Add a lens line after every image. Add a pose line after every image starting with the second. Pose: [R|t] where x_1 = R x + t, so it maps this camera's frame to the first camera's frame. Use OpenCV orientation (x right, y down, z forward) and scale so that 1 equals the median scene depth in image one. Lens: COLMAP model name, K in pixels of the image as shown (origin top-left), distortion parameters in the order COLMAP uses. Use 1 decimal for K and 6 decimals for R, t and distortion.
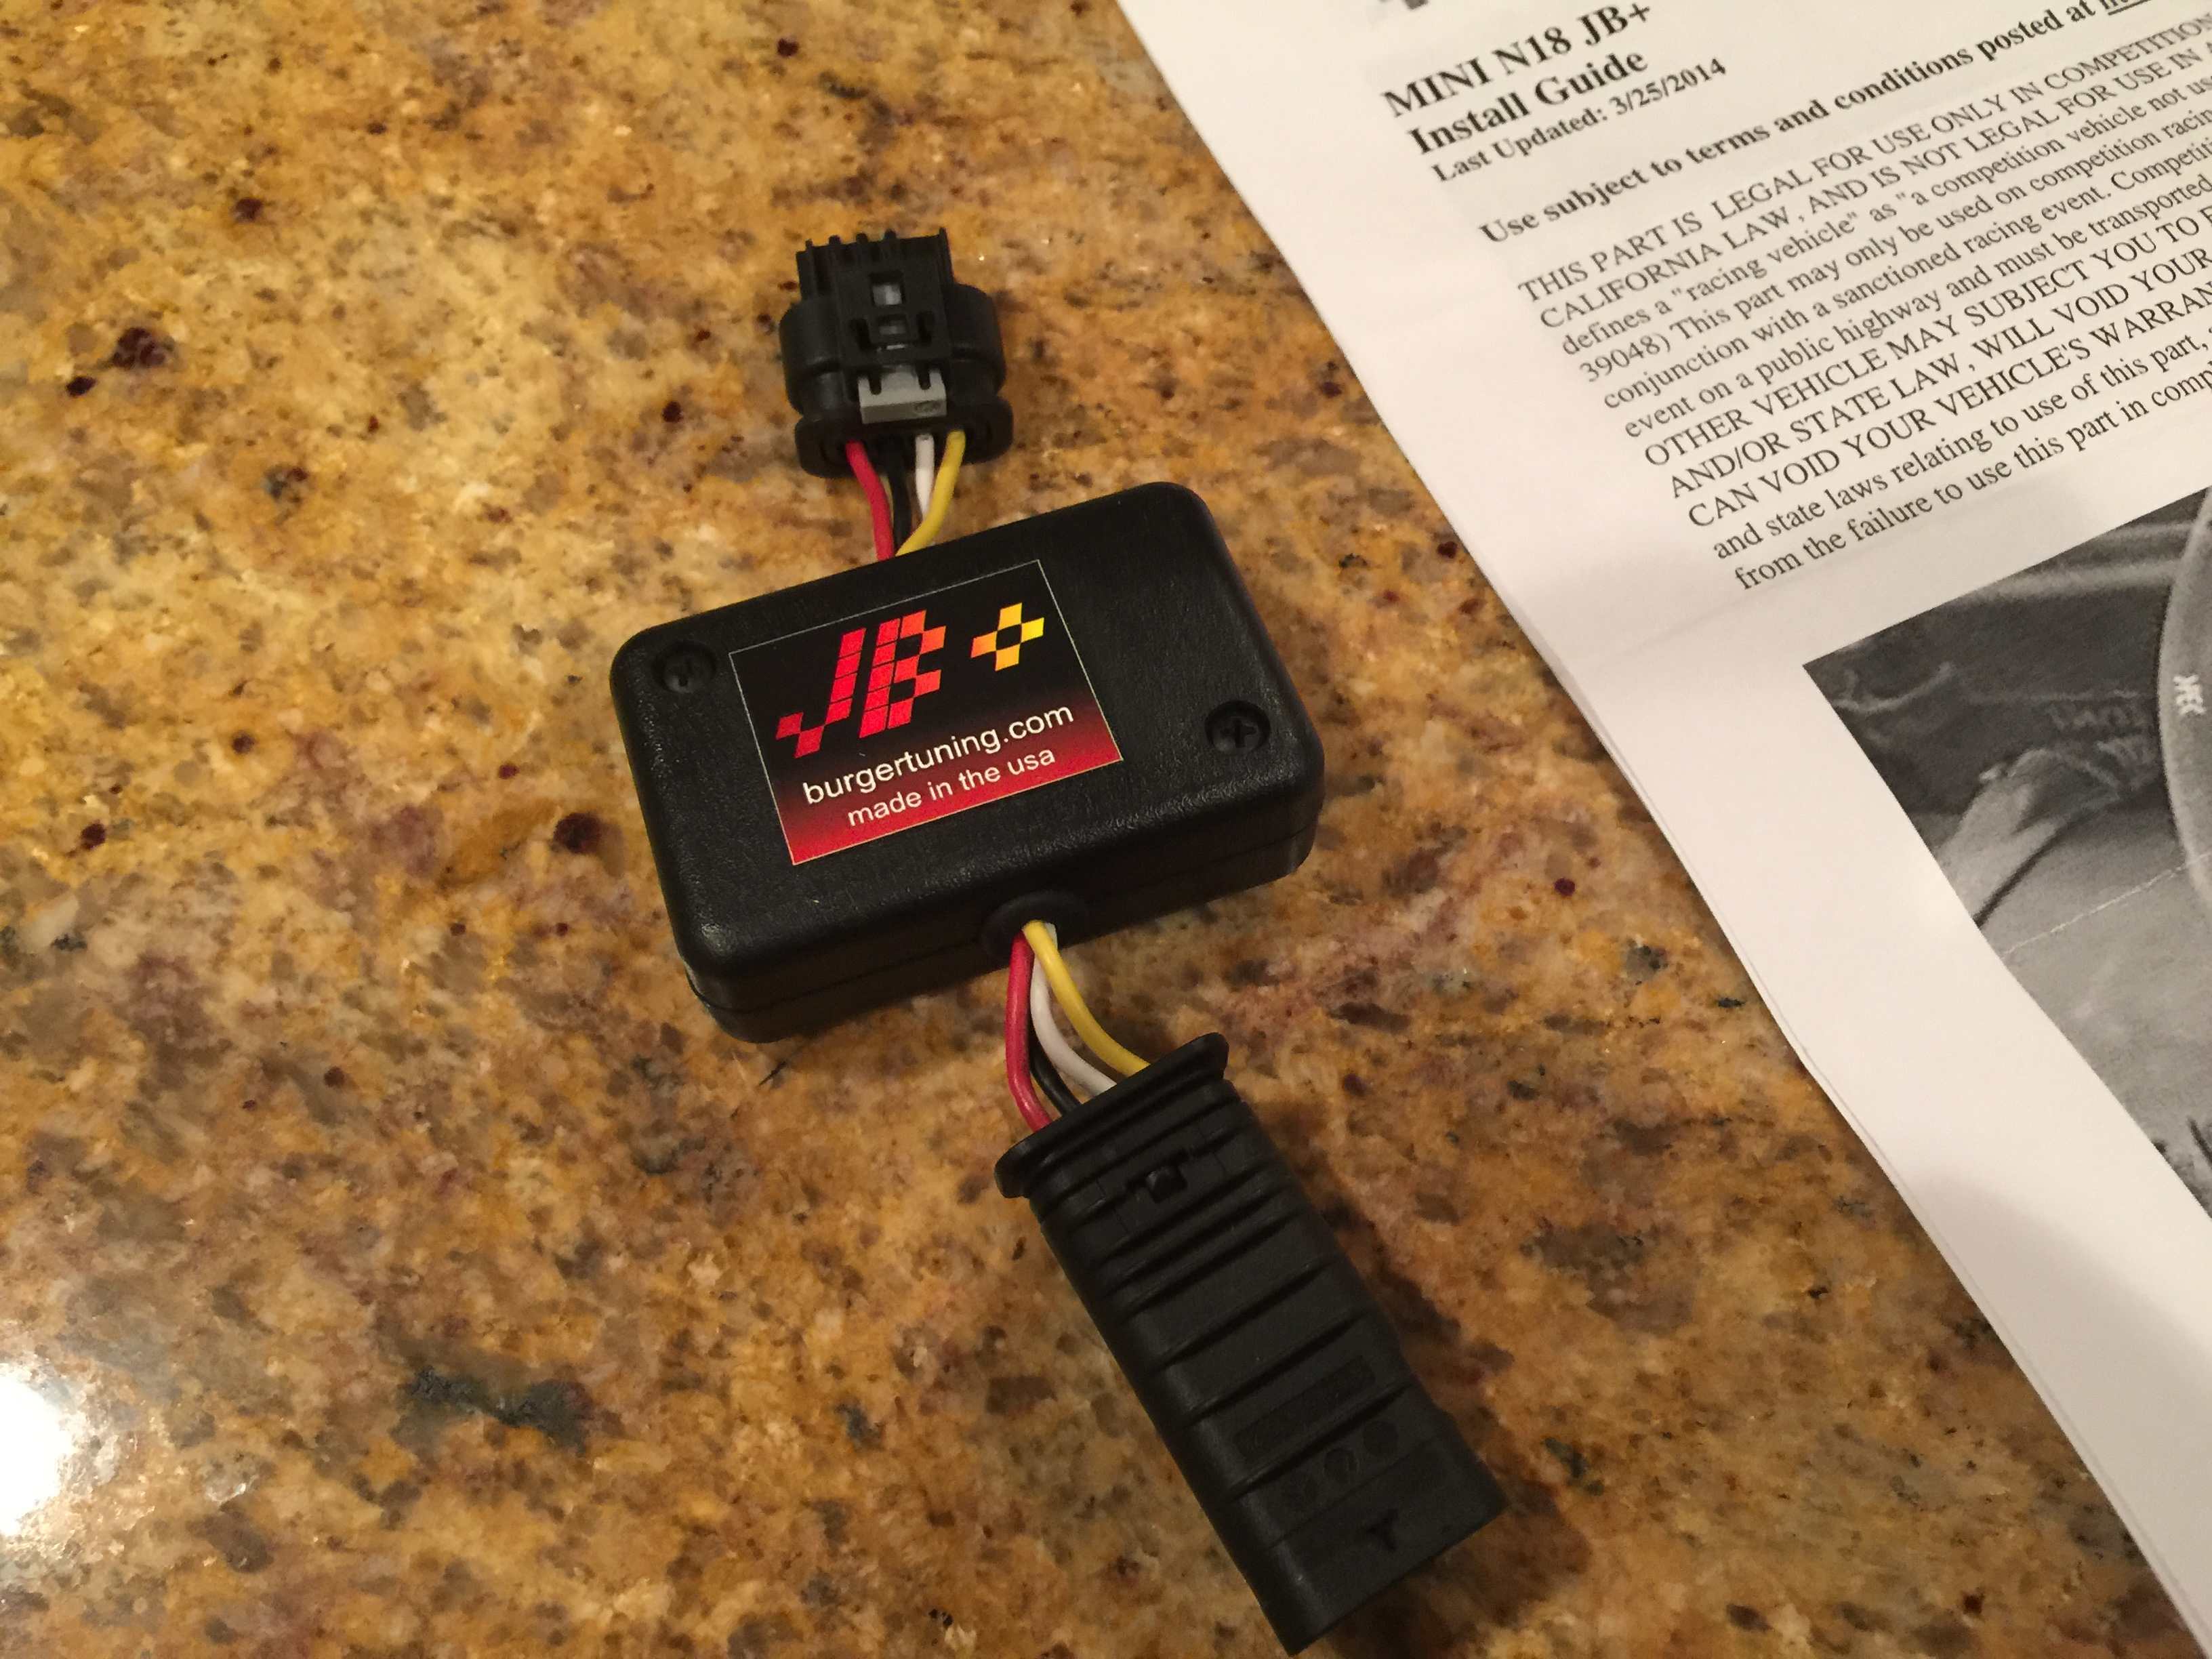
lens RADIAL K [[1723.4, 0, 1106.0], [0, 1723.4, 829.5], [0, 0, 1]] dist [0.064245, -0.086587]
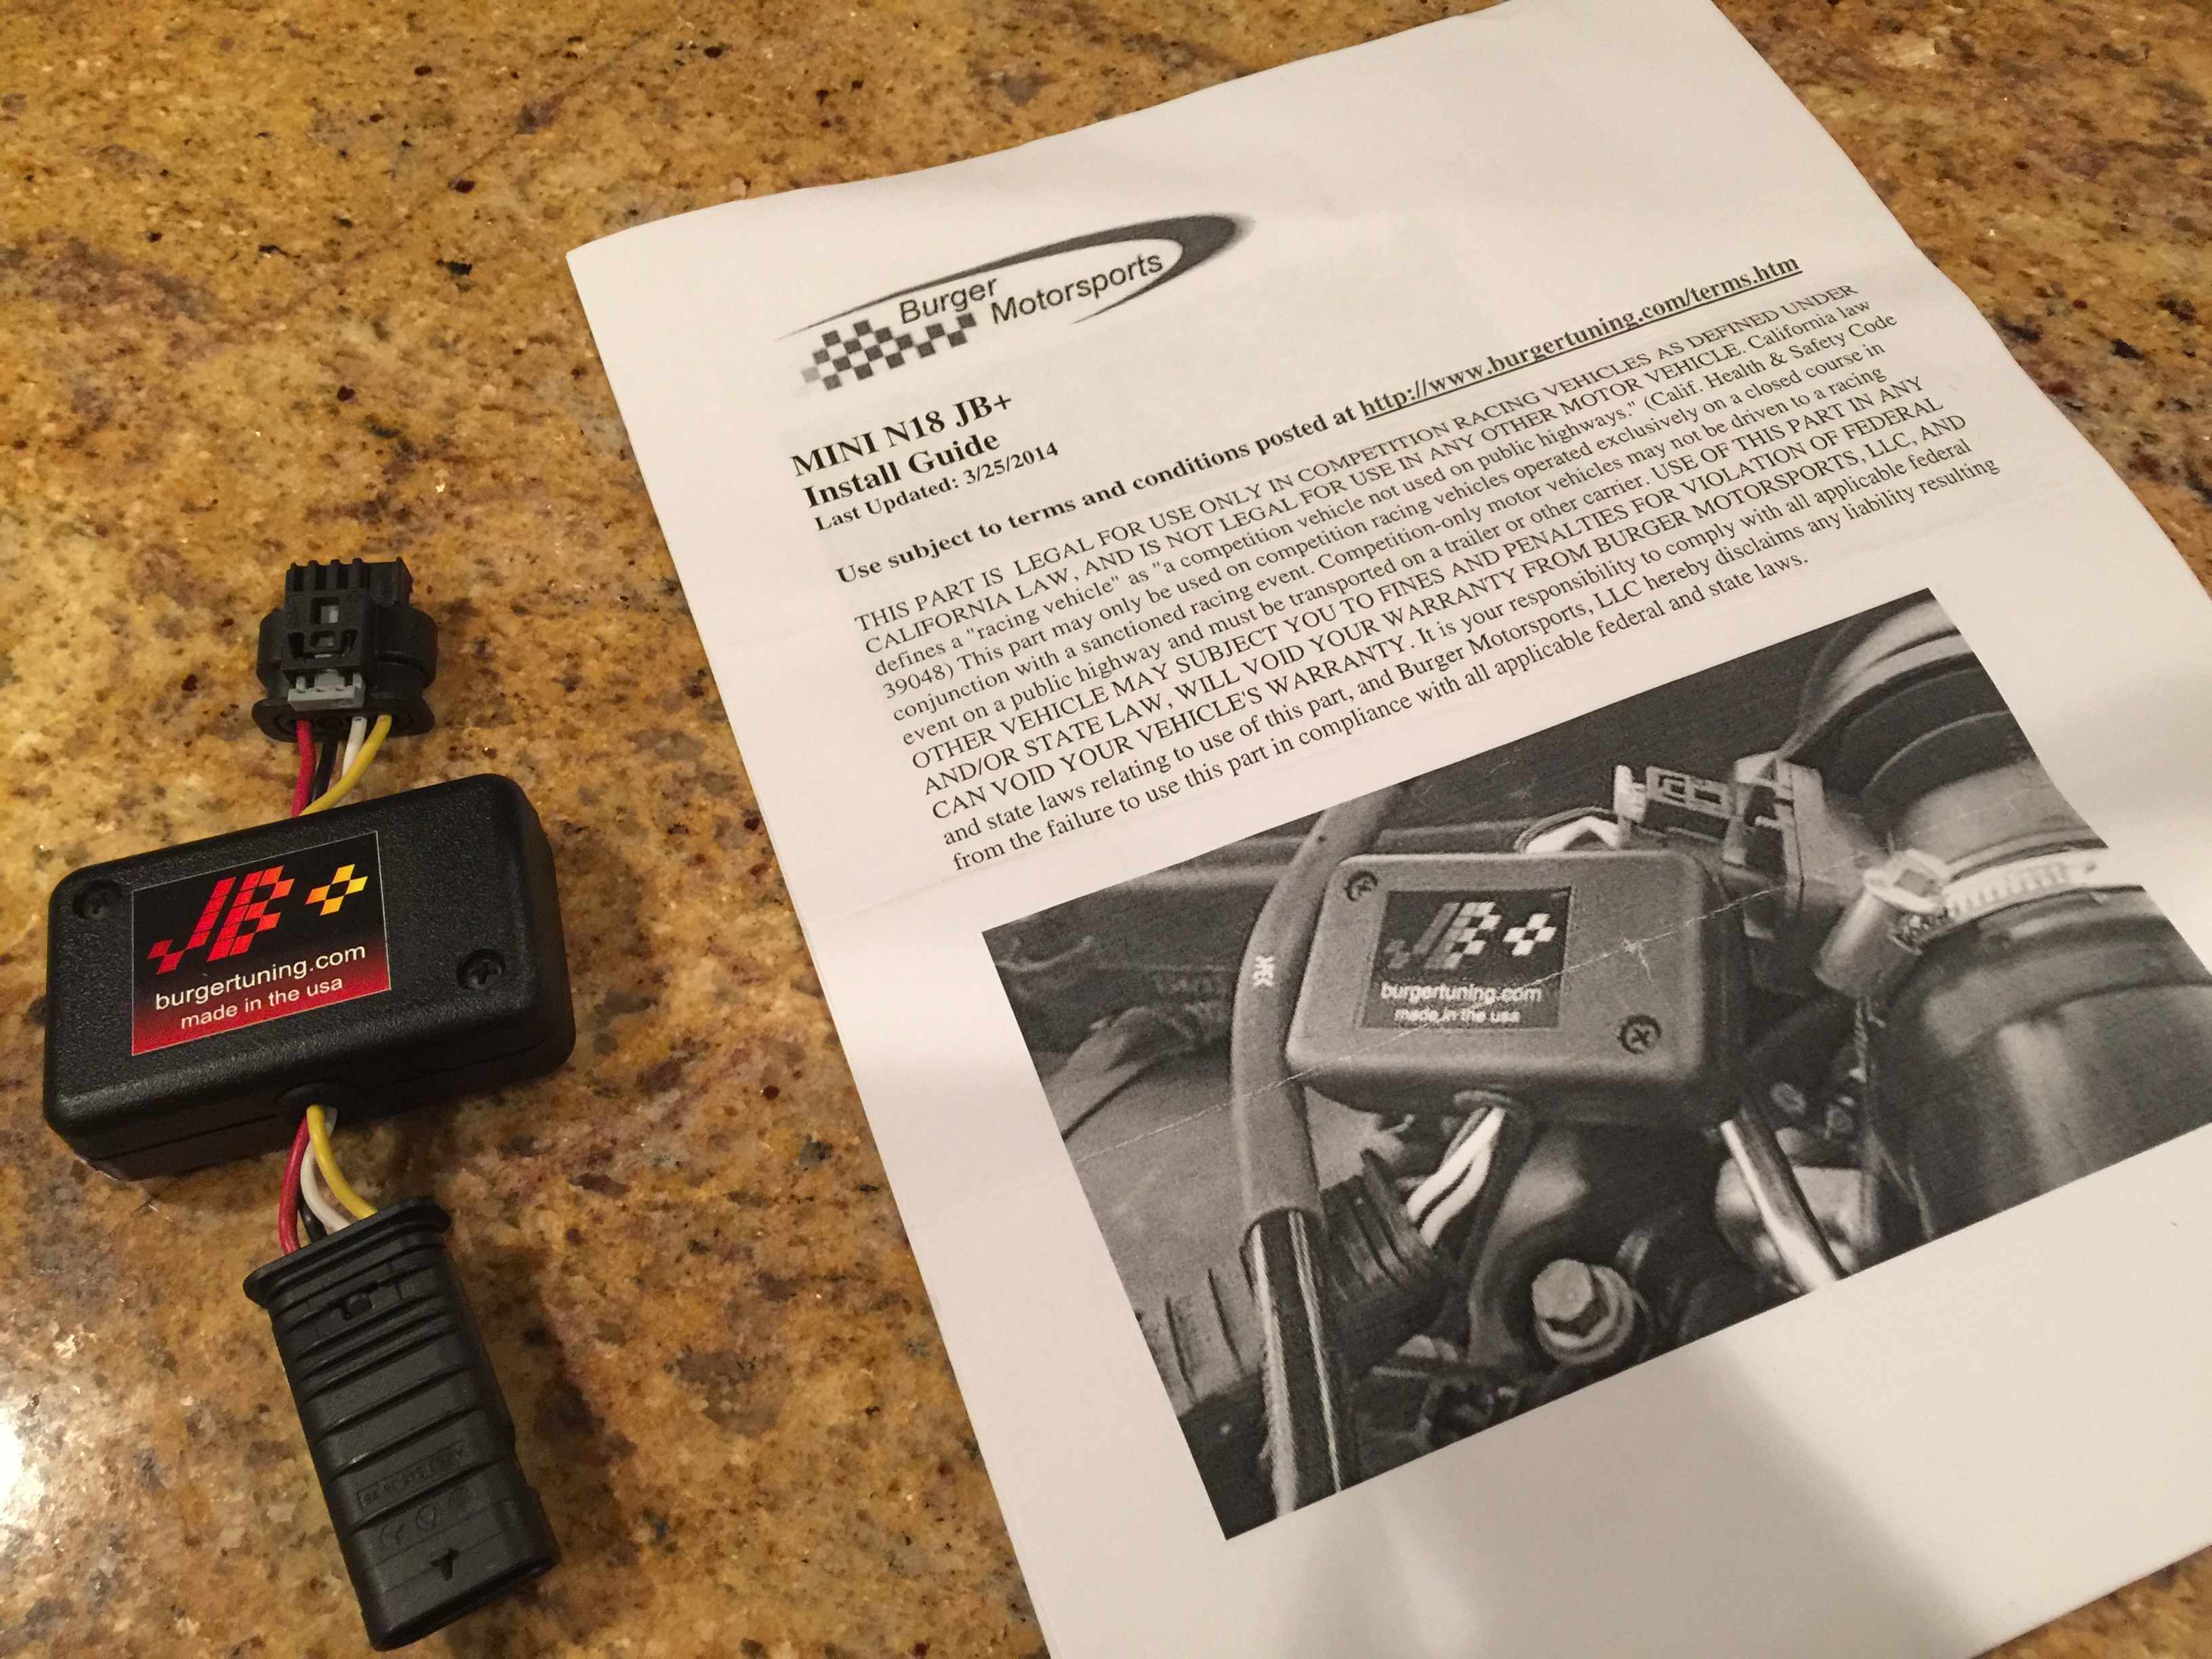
lens RADIAL K [[1723.4, 0, 1106.0], [0, 1723.4, 829.5], [0, 0, 1]] dist [0.064245, -0.086587]
pose [[0.998246, 0.053880, -0.024521, 0.489565], [-0.055028, 0.997292, -0.048801, -0.106210], [0.021825, 0.050065, 0.998507, -0.301262]]
